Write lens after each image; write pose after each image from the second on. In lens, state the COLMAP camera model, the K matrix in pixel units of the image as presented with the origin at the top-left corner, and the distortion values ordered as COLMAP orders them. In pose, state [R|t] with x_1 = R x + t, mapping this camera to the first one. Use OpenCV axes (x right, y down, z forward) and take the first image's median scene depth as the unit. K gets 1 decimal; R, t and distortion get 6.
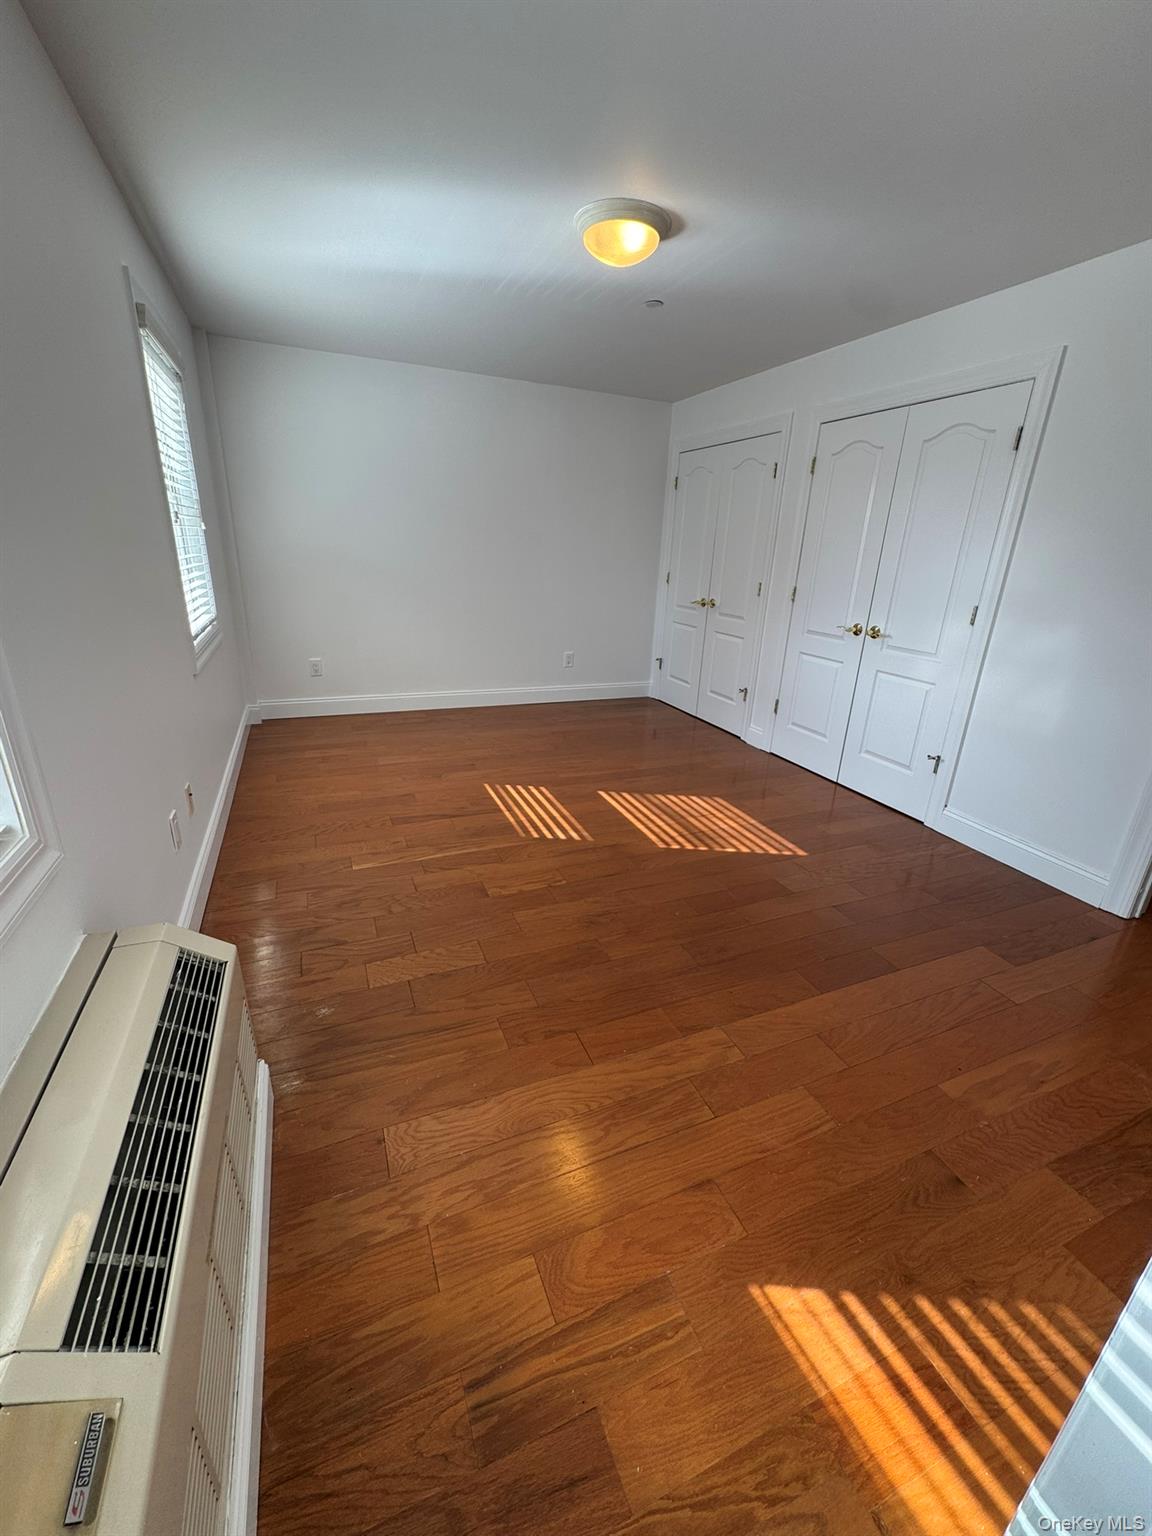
lens RADIAL K [[617.1, 0, 568.4], [0, 617.1, 774.7], [0, 0, 1]] dist [0.009427, -0.004024]
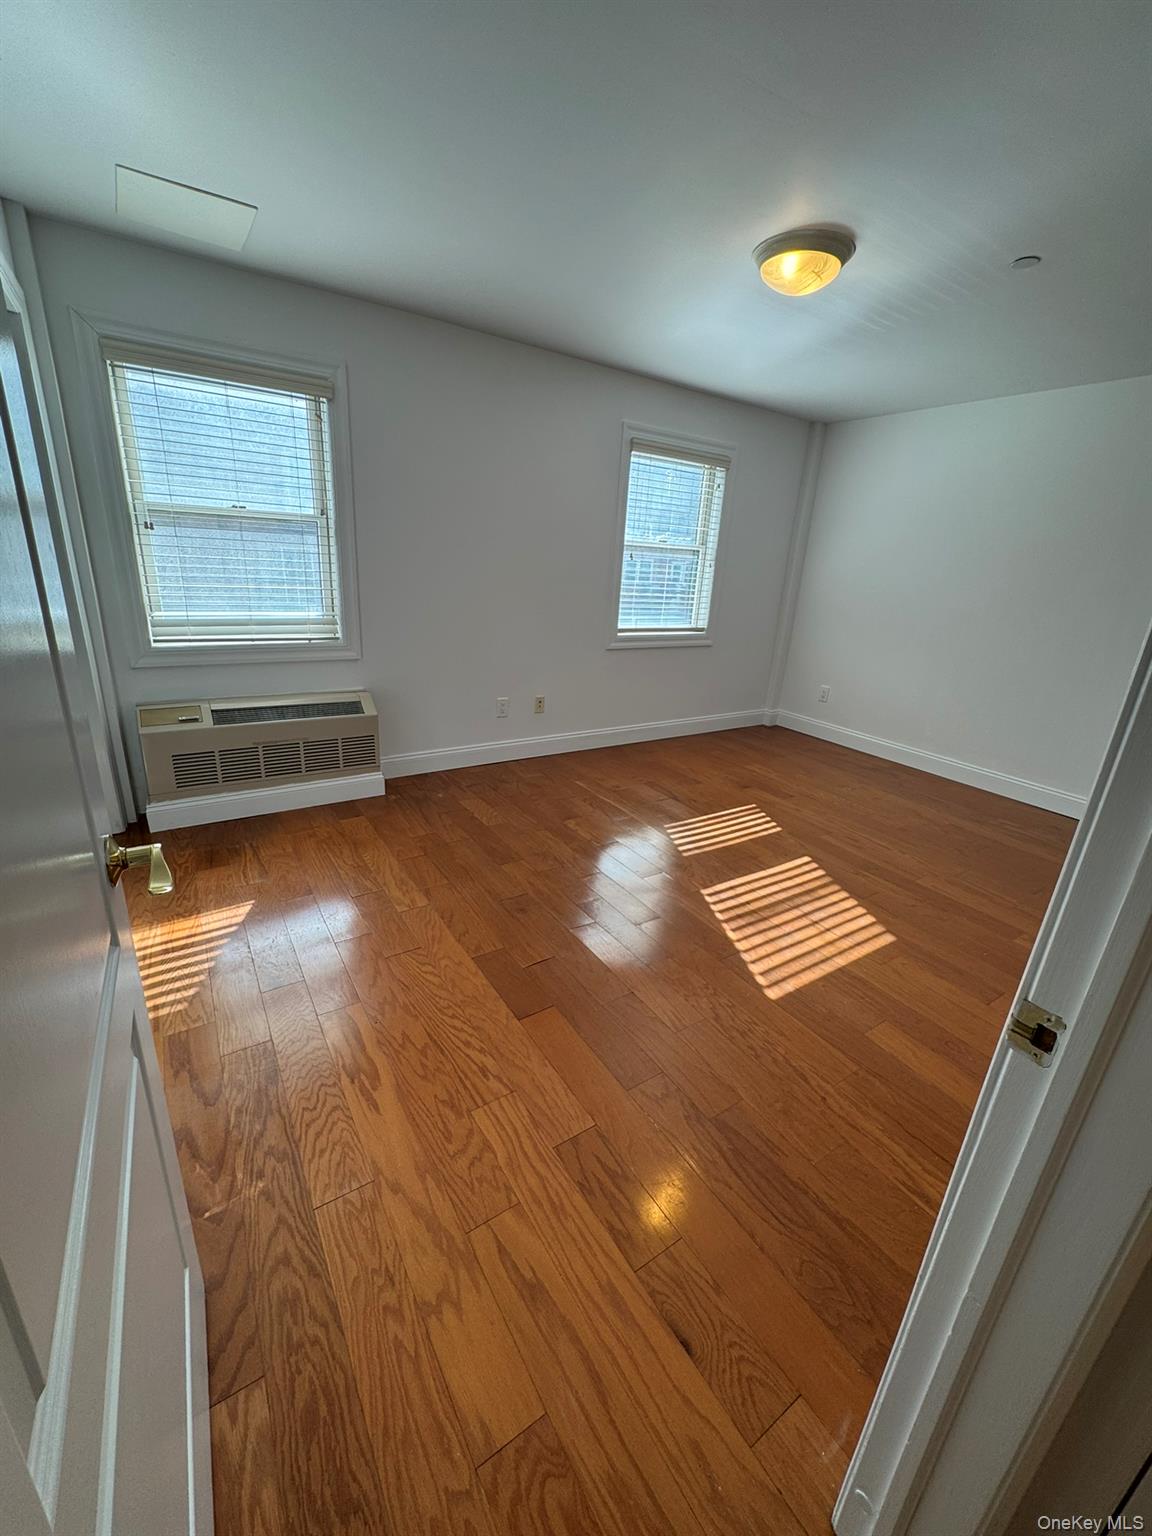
lens RADIAL K [[617.1, 0, 584.2], [0, 617.1, 771.2], [0, 0, 1]] dist [0.009427, -0.004024]
pose [[0.178153, 0.292678, -0.939468, 0.853548], [-0.390000, 0.897554, 0.205664, -0.151608], [0.903417, 0.329753, 0.274046, 0.479044]]
